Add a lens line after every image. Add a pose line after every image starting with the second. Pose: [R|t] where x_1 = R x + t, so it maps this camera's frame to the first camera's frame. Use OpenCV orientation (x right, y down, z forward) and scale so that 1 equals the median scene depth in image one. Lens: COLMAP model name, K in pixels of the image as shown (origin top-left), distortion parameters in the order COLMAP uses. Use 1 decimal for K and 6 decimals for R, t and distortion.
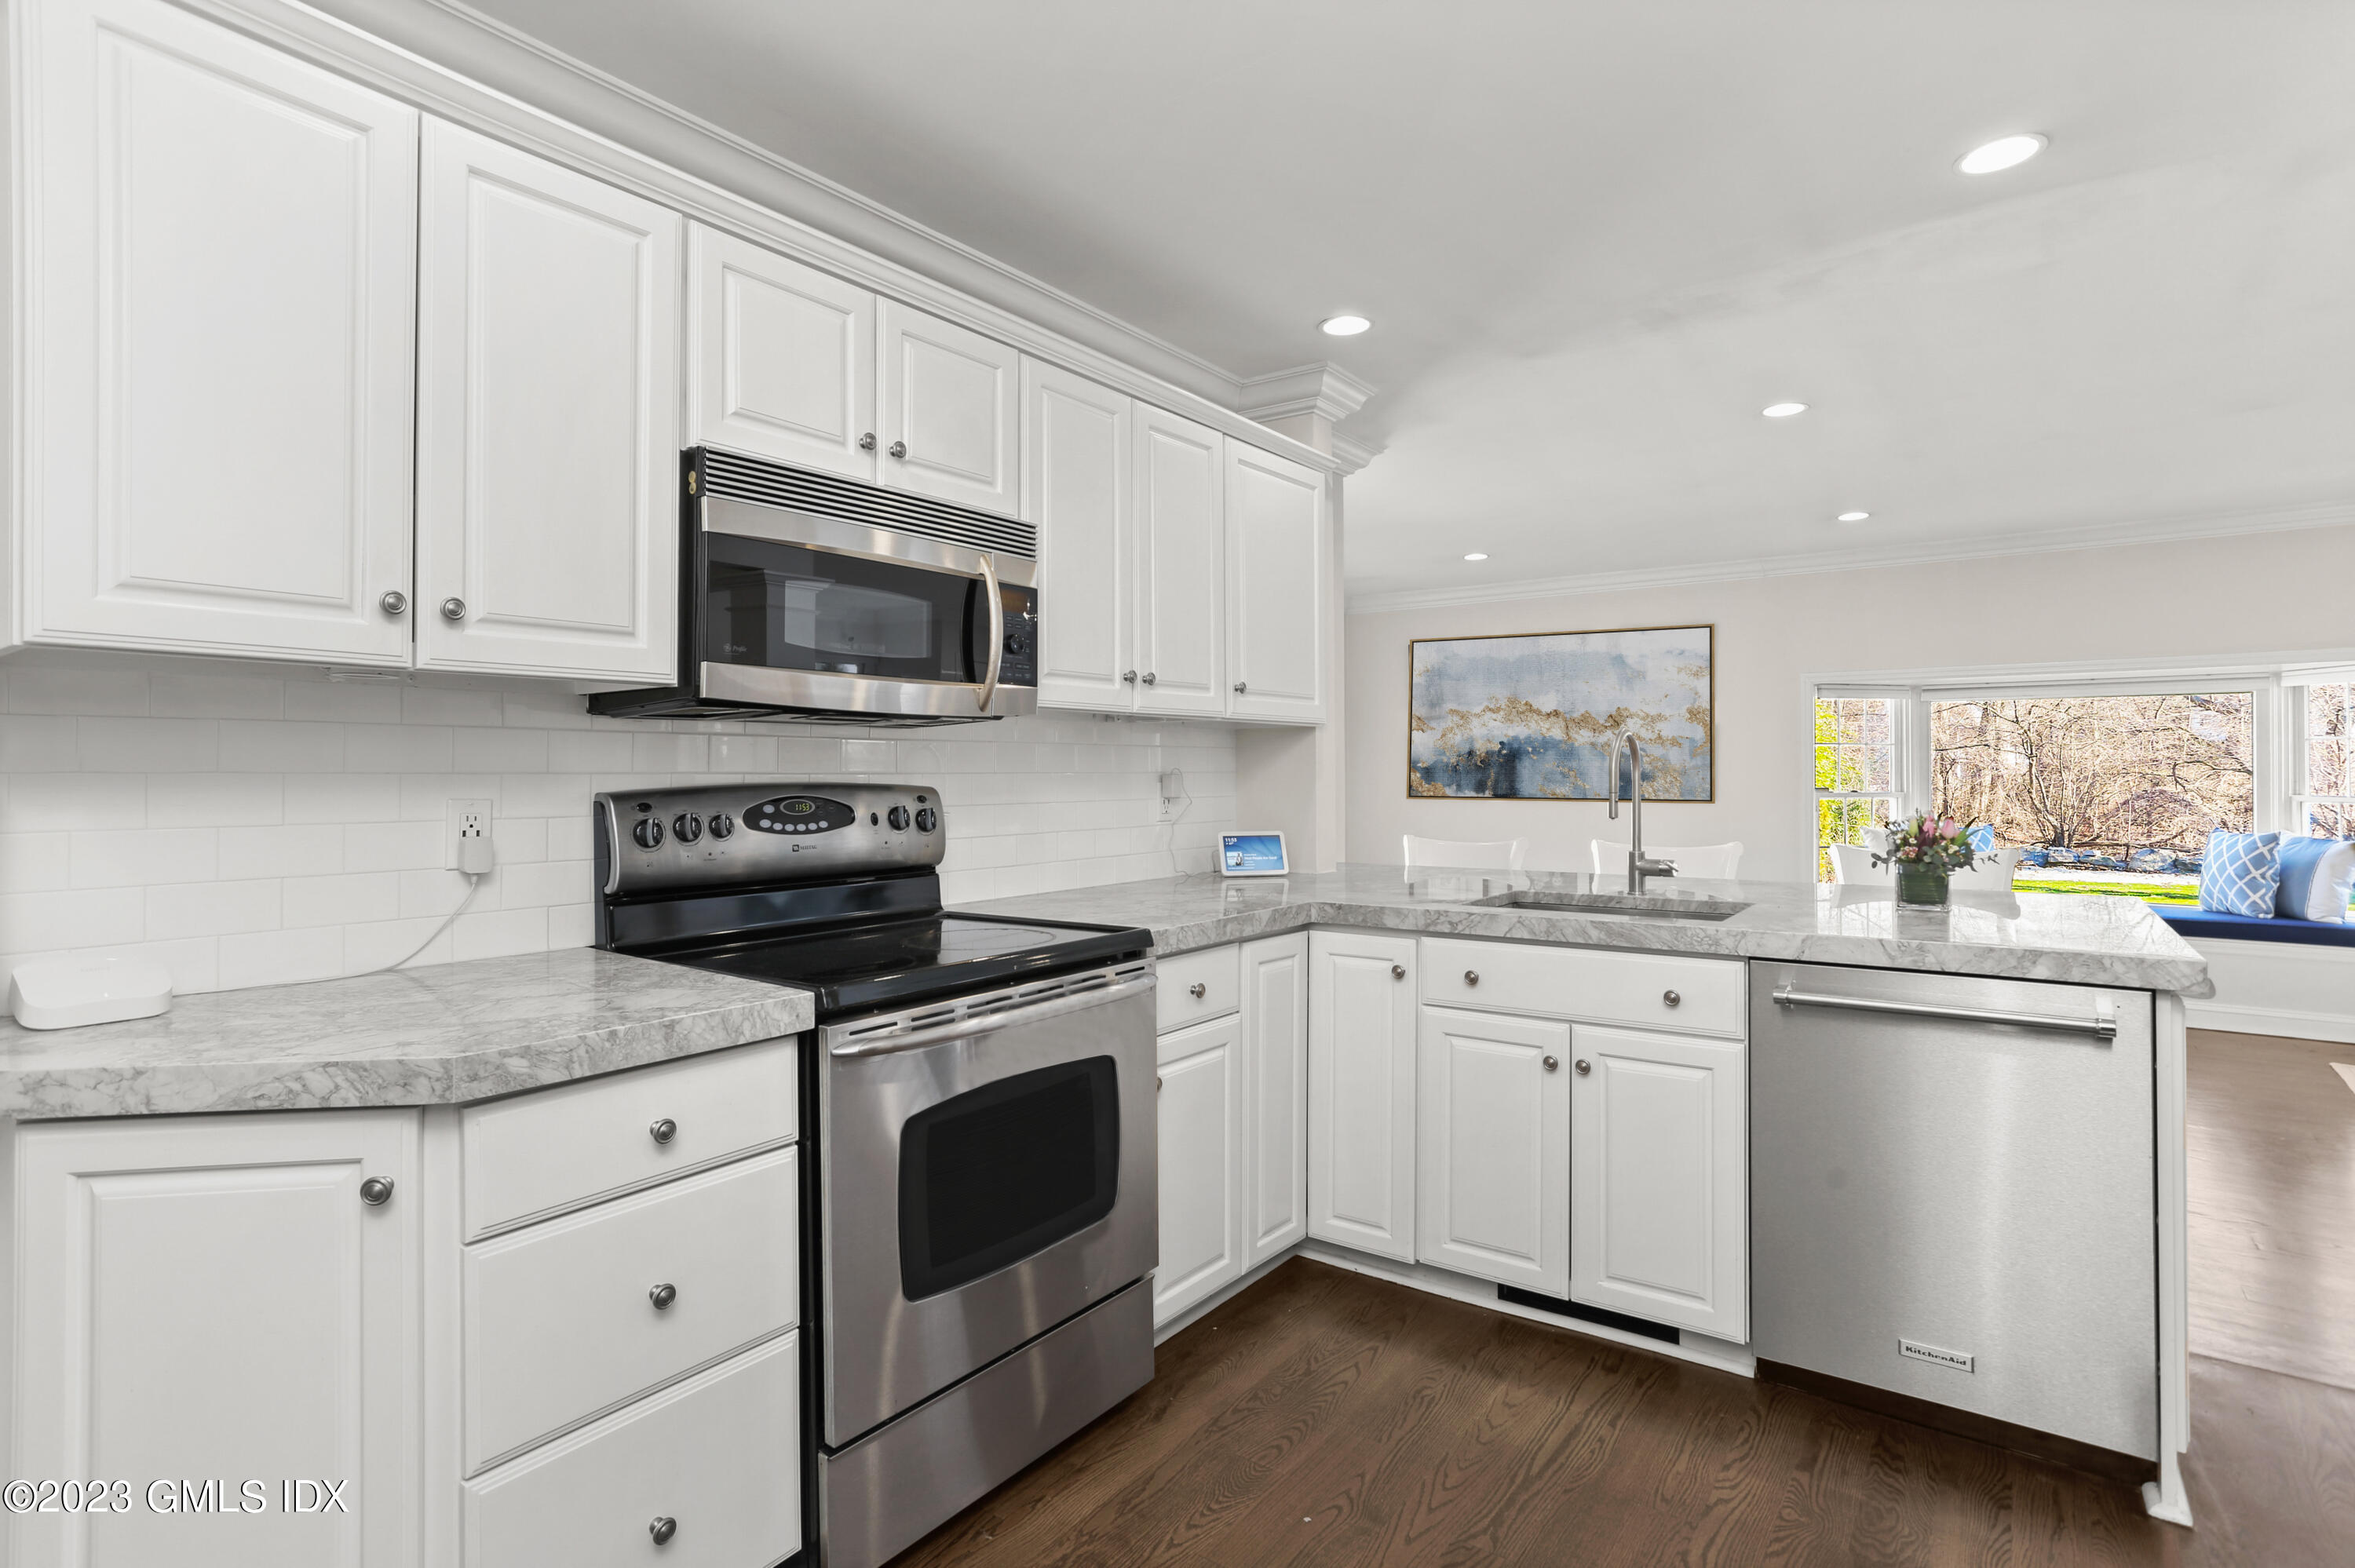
lens RADIAL K [[1156.3, 0, 1176.6], [0, 1156.3, 763.7], [0, 0, 1]] dist [-0.065917, 0.044484]
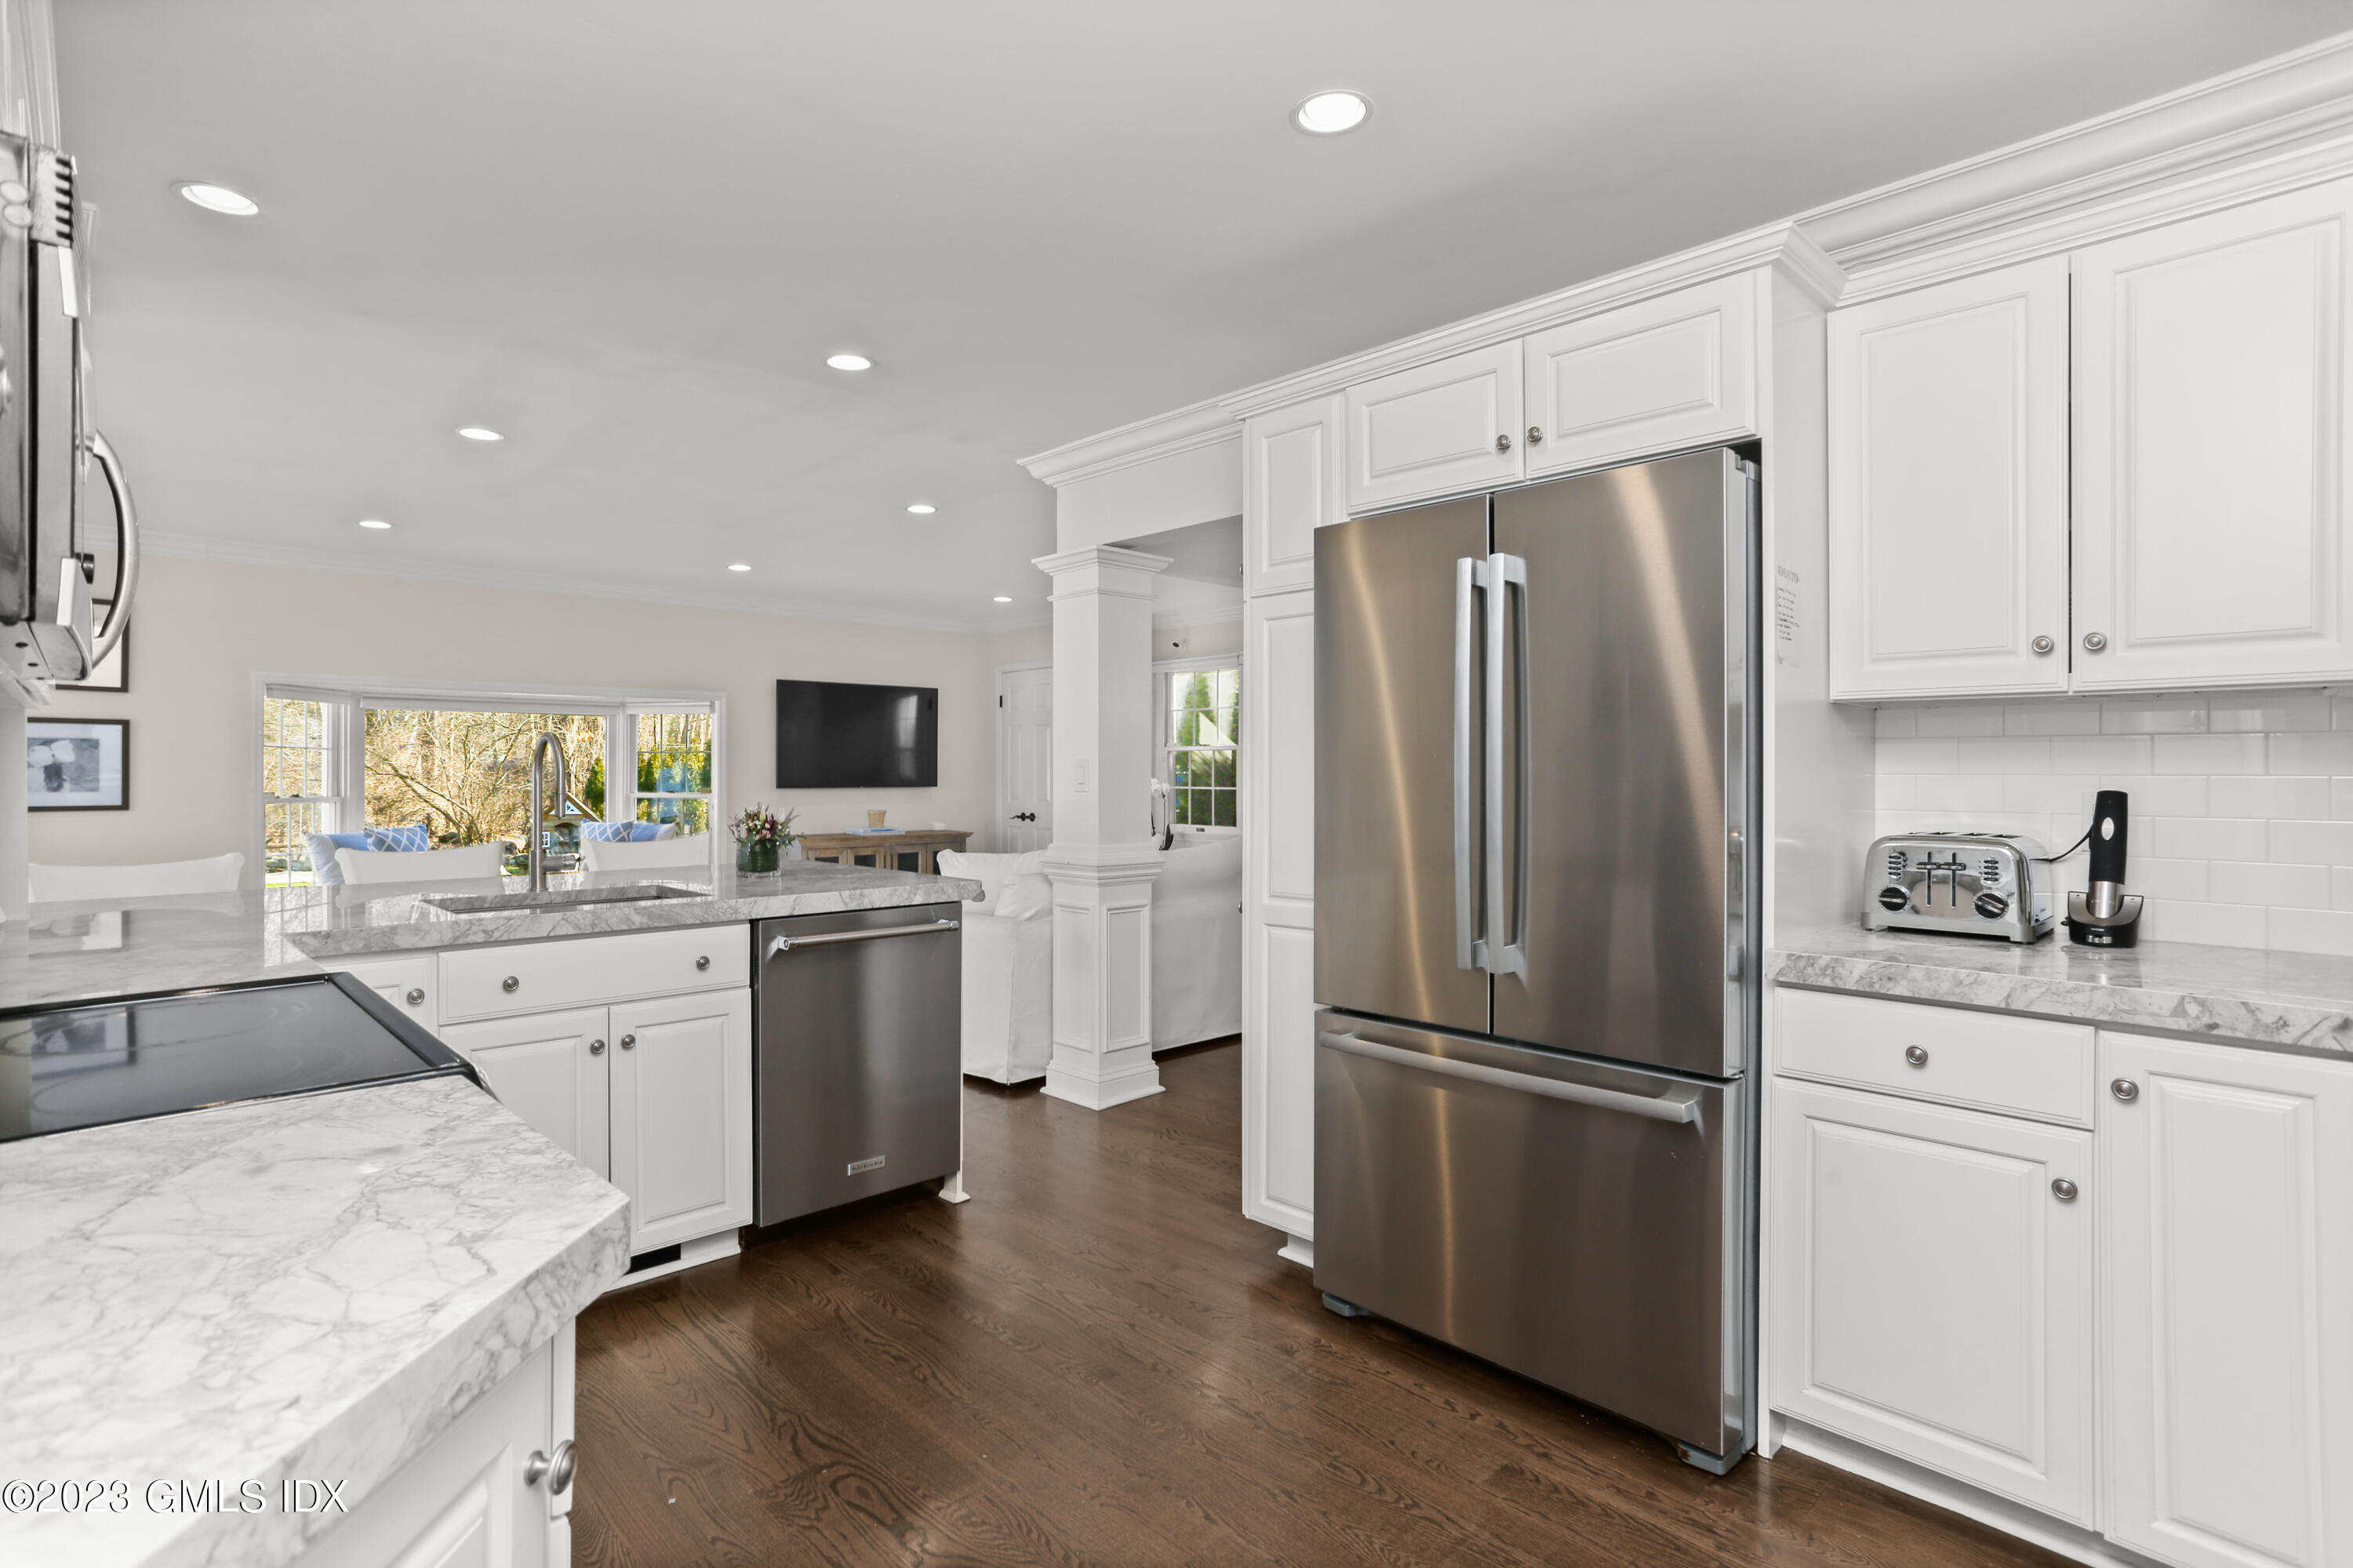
lens RADIAL K [[1155.6, 0, 1175.6], [0, 1155.6, 763.7], [0, 0, 1]] dist [-0.065917, 0.044484]
pose [[0.172791, 0.011284, 0.984894, -0.627055], [-0.005327, 0.999930, -0.010522, 0.005735], [-0.984944, -0.003429, 0.172839, 0.284016]]
